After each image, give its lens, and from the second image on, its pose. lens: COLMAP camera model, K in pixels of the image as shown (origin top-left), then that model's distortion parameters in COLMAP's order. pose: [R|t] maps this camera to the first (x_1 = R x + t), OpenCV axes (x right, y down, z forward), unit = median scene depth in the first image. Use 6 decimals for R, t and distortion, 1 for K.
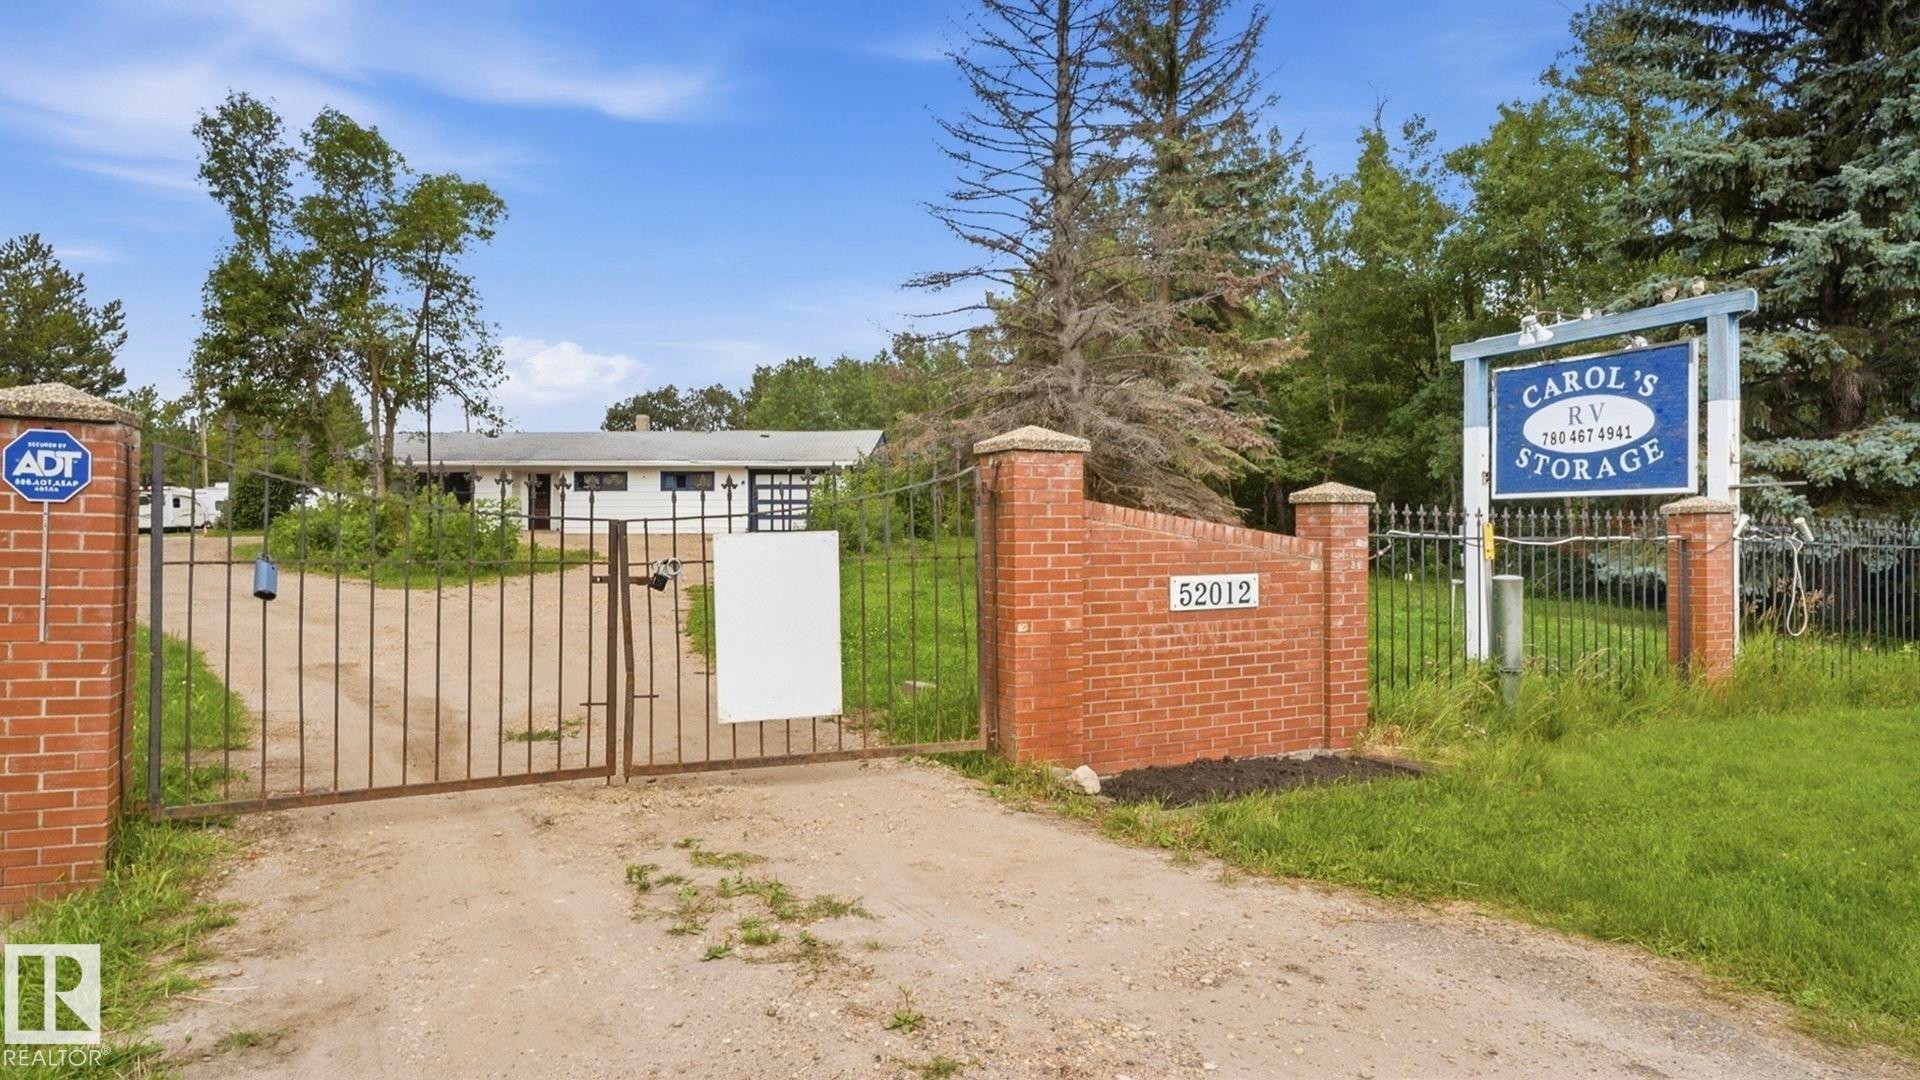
lens RADIAL K [[929.0, 0, 959.7], [0, 929.0, 547.0], [0, 0, 1]] dist [0.000508, -0.000124]
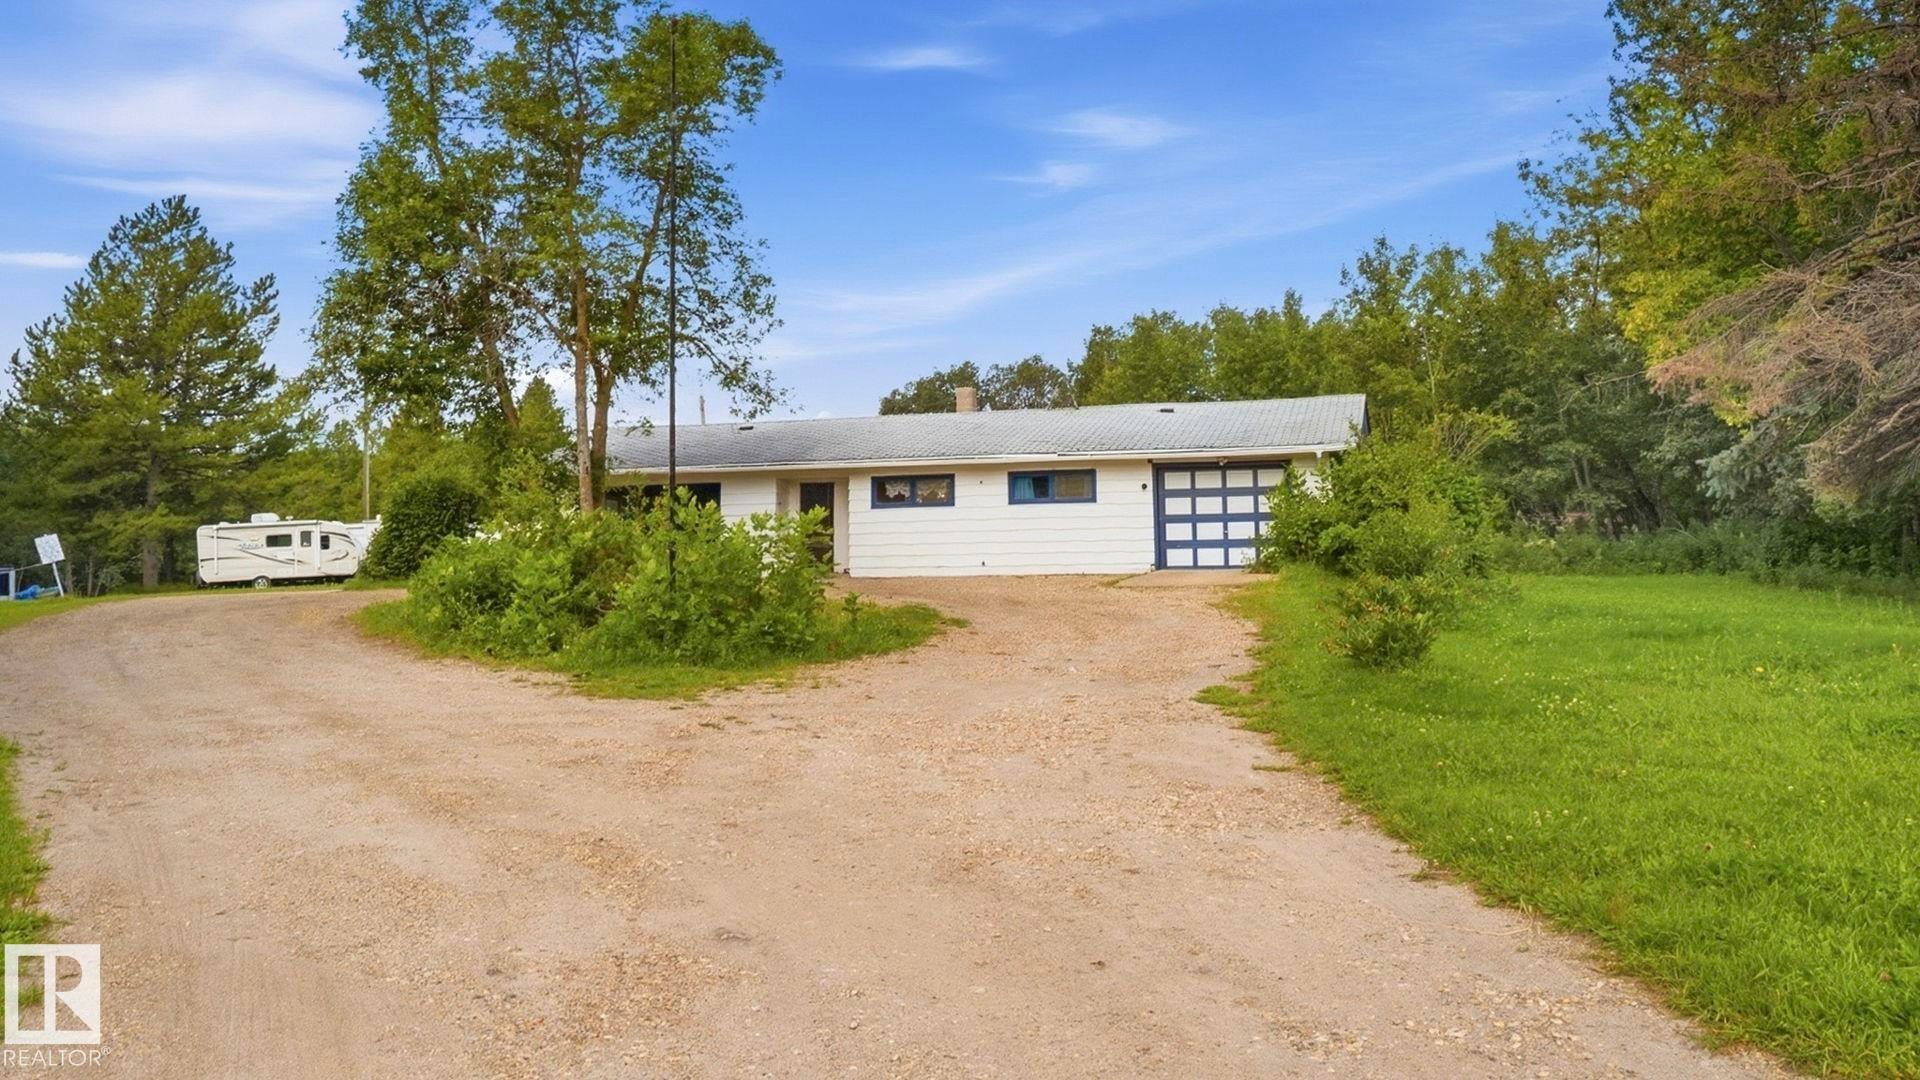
lens RADIAL K [[959.5, 0, 962.7], [0, 959.5, 498.3], [0, 0, 1]] dist [0.002324, -0.000222]
pose [[0.983924, -0.028986, -0.176222, -0.242907], [0.012659, 0.995578, -0.093078, -0.006479], [0.178141, 0.089350, 0.979940, 0.385354]]
